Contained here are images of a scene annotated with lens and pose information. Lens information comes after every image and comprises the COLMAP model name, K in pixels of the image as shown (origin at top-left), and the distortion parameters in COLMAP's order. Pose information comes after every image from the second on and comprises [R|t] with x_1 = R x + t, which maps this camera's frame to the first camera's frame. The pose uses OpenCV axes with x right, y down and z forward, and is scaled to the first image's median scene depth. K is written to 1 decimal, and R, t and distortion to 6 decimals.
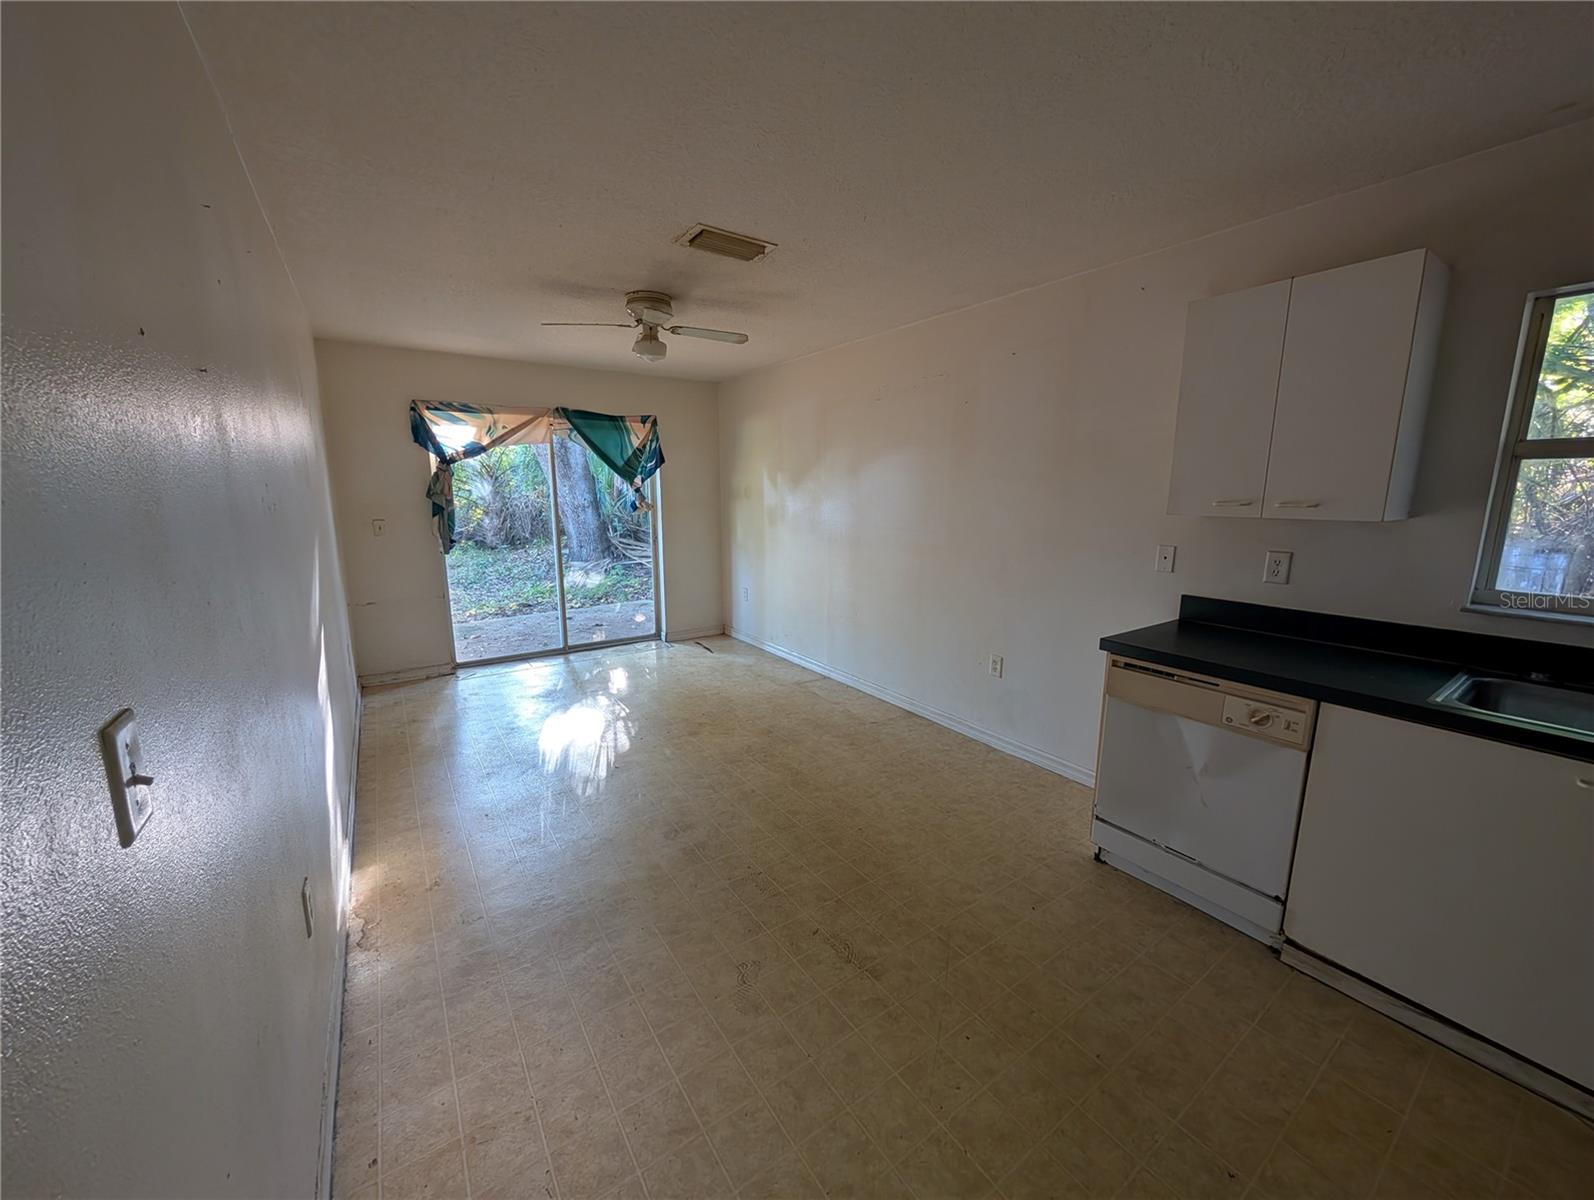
lens RADIAL K [[604.9, 0, 800.5], [0, 604.9, 595.1], [0, 0, 1]] dist [0.001219, -0.000432]
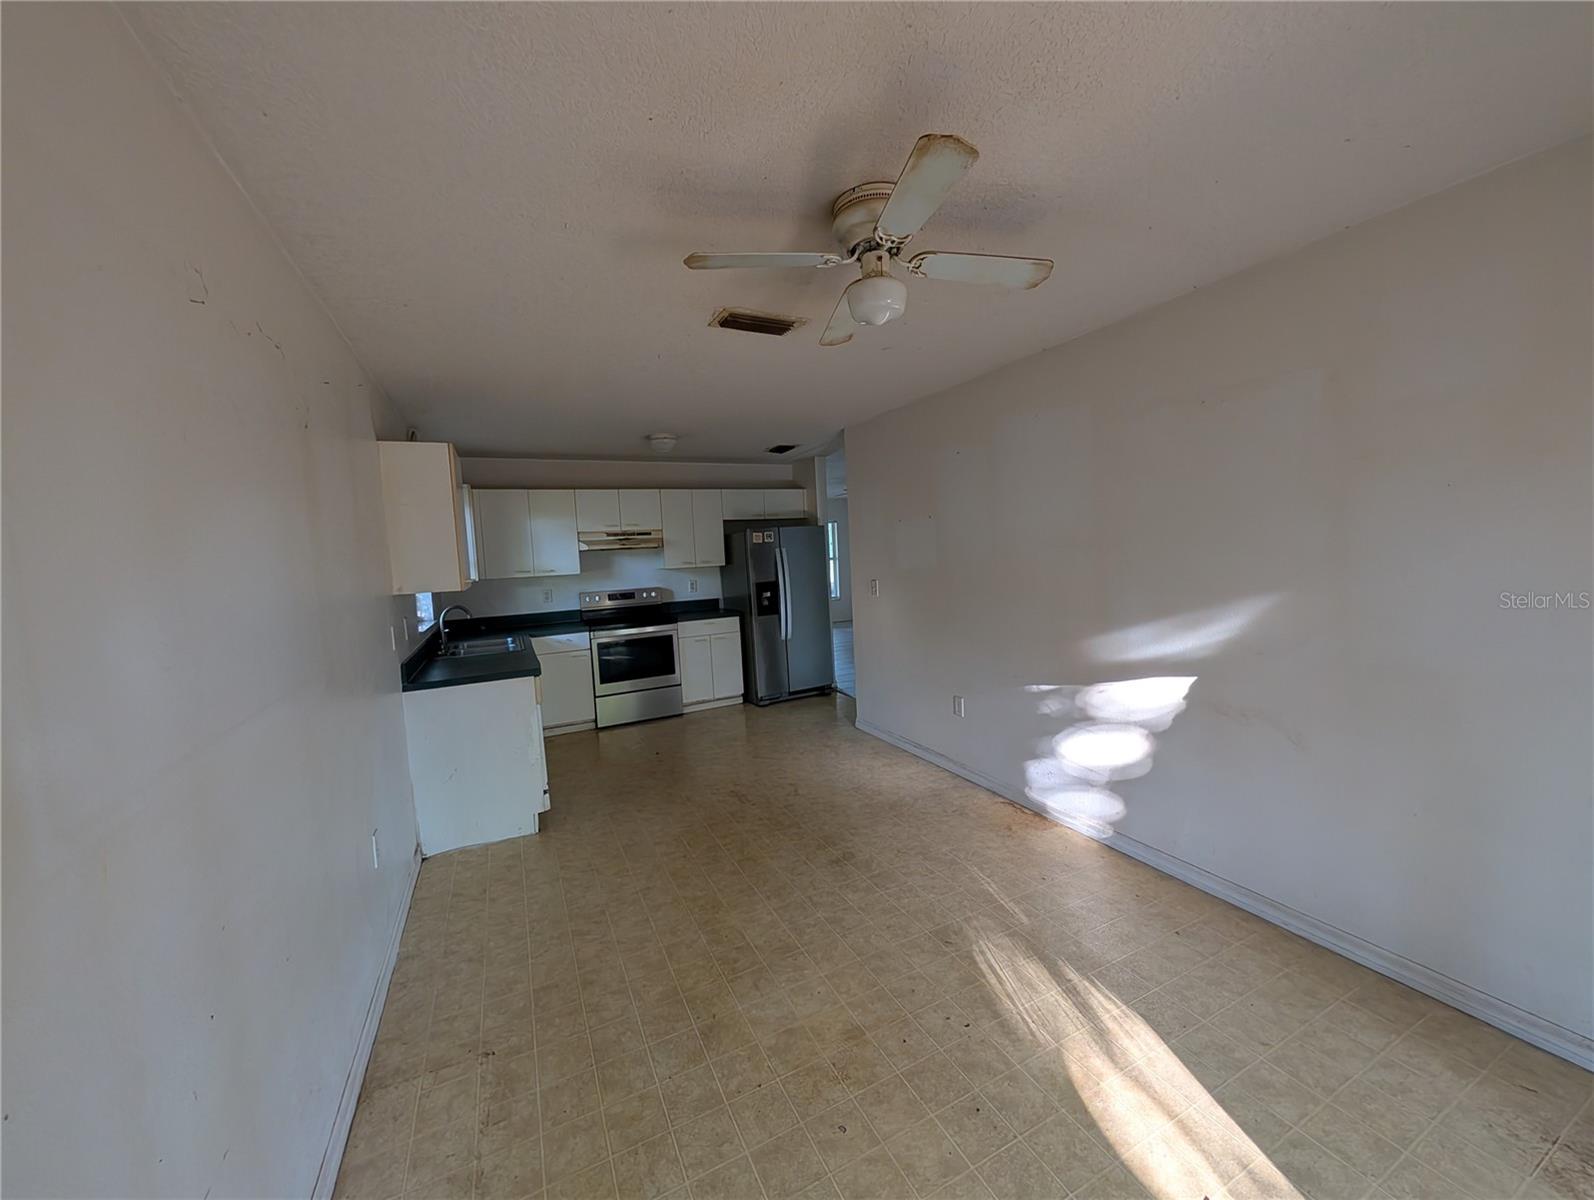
lens RADIAL K [[604.9, 0, 802.0], [0, 604.9, 594.1], [0, 0, 1]] dist [0.001219, -0.000432]
pose [[-0.988120, 0.032725, 0.150161, -0.268411], [0.069311, 0.966950, 0.245364, -0.311713], [-0.137169, 0.252856, -0.957731, 1.687693]]
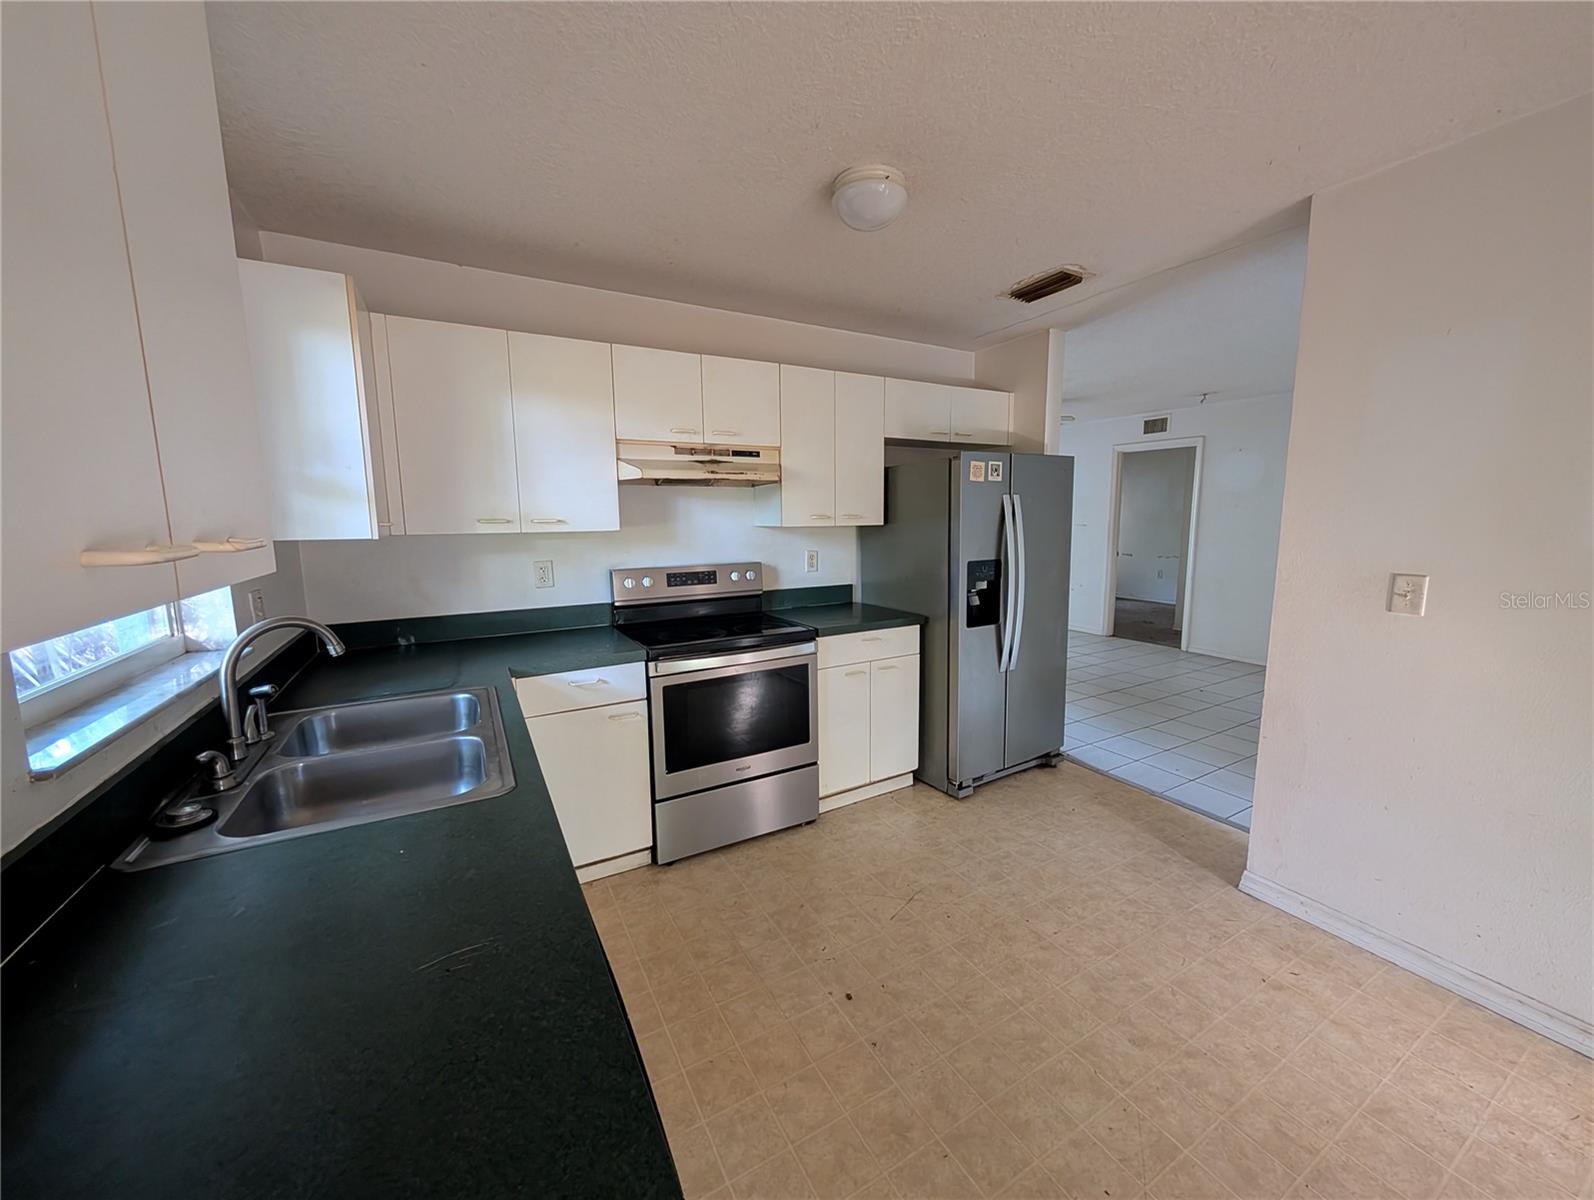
lens RADIAL K [[604.9, 0, 803.5], [0, 604.9, 597.2], [0, 0, 1]] dist [0.001219, -0.000432]
pose [[-0.995714, -0.008286, 0.092111, 0.324979], [0.020465, 0.951549, 0.306815, -0.137043], [-0.090190, 0.307385, -0.947302, 0.832187]]
